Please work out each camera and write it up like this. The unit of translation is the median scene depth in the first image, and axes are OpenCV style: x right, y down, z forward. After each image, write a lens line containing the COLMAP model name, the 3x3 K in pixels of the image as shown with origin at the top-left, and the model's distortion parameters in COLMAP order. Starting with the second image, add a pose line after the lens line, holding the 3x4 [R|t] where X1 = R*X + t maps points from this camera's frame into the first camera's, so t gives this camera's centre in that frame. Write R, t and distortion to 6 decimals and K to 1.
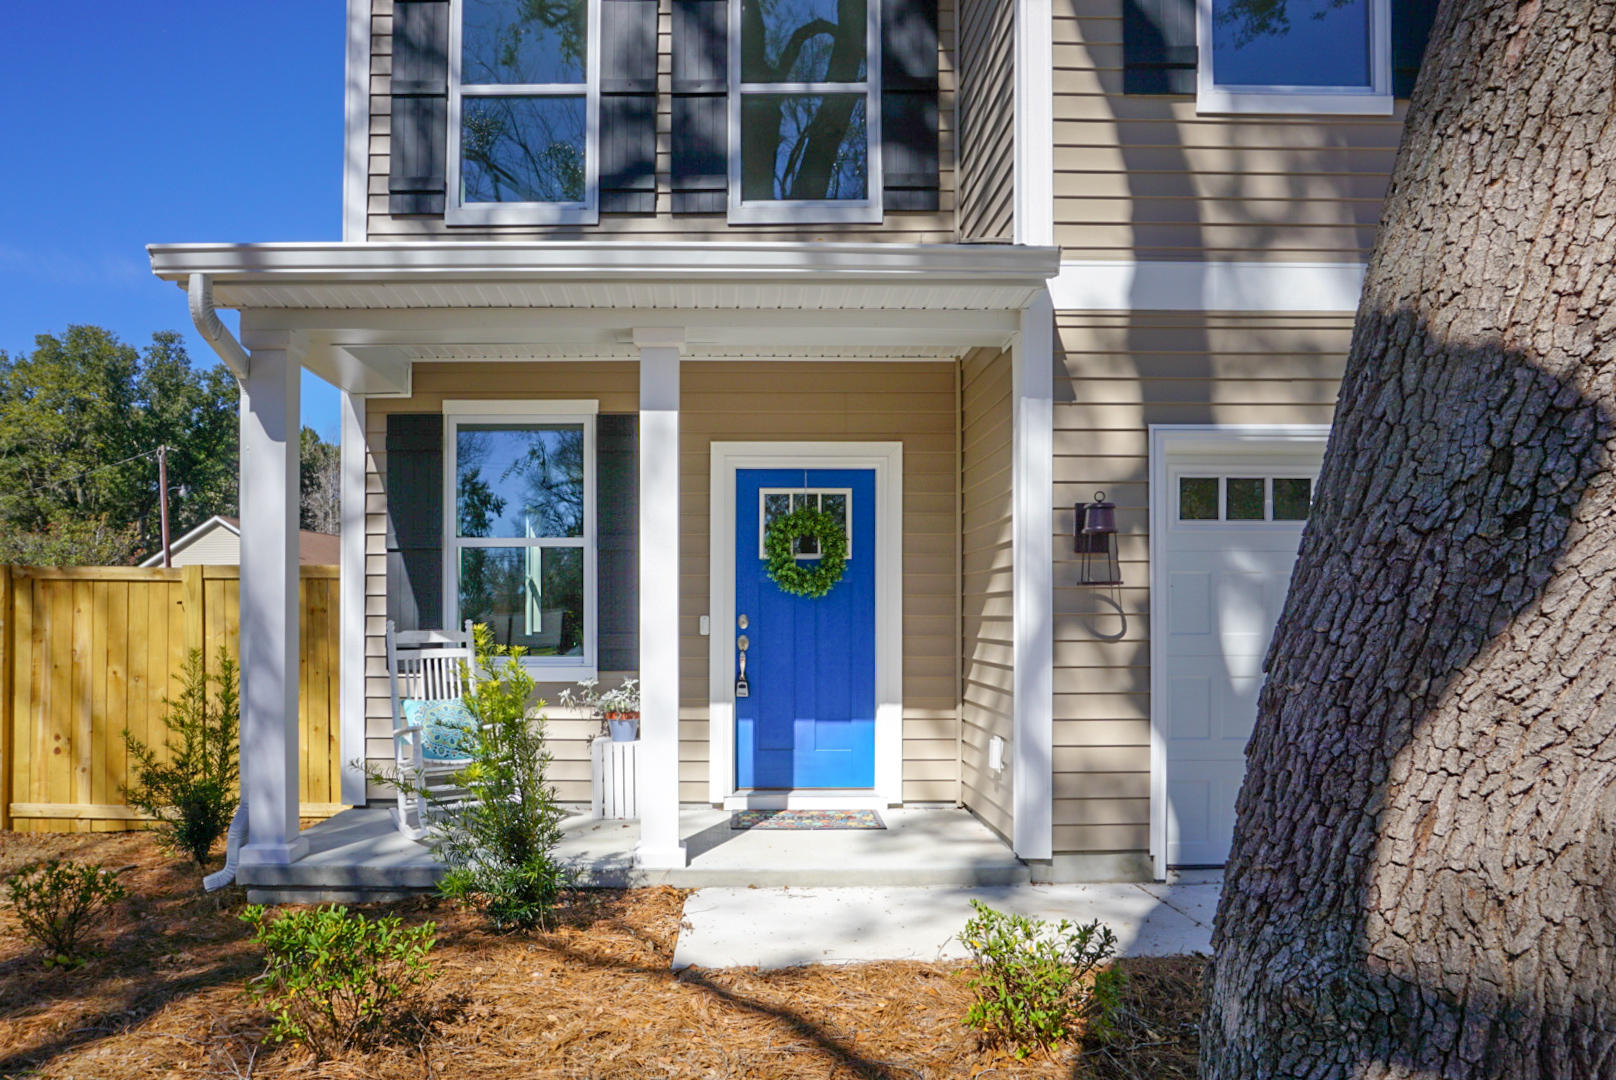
lens RADIAL K [[1228.7, 0, 806.9], [0, 1228.7, 545.5], [0, 0, 1]] dist [-0.058272, -0.001411]
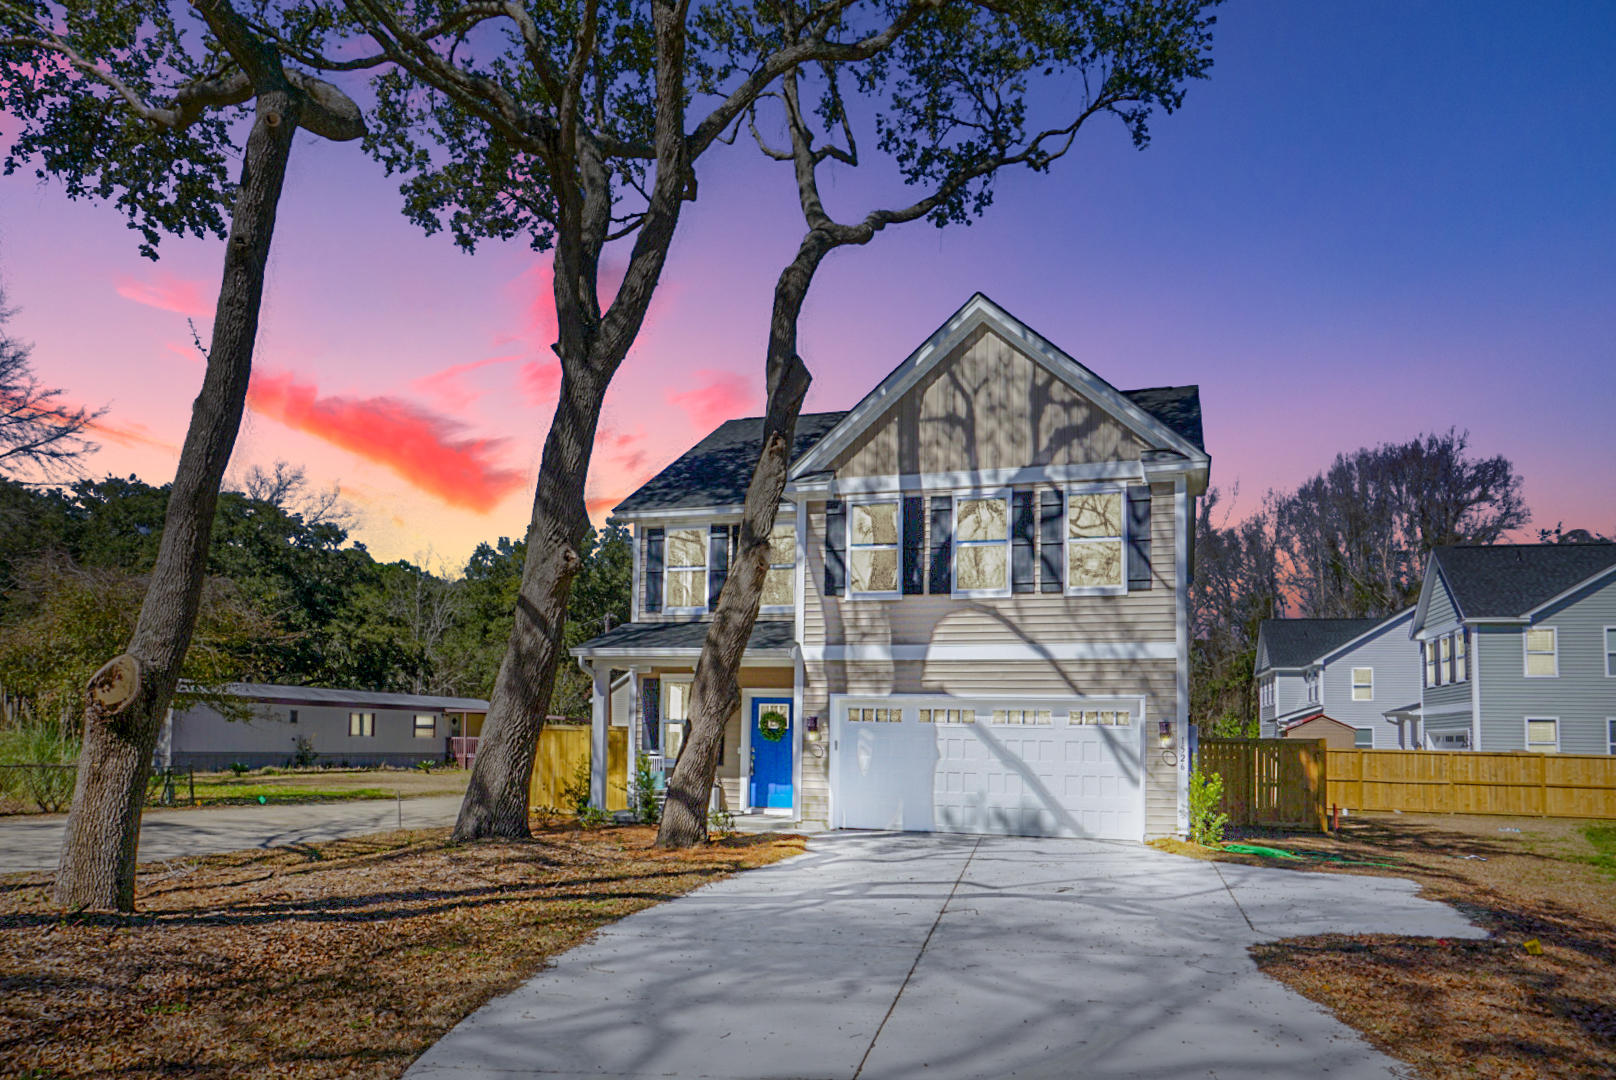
lens RADIAL K [[1149.2, 0, 811.8], [0, 1149.2, 540.6], [0, 0, 1]] dist [-0.037330, 0.008920]
pose [[0.948111, -0.035192, -0.315987, 1.253386], [-0.000852, 0.993570, -0.113212, -0.160290], [0.317940, 0.107607, 0.941985, -2.072570]]
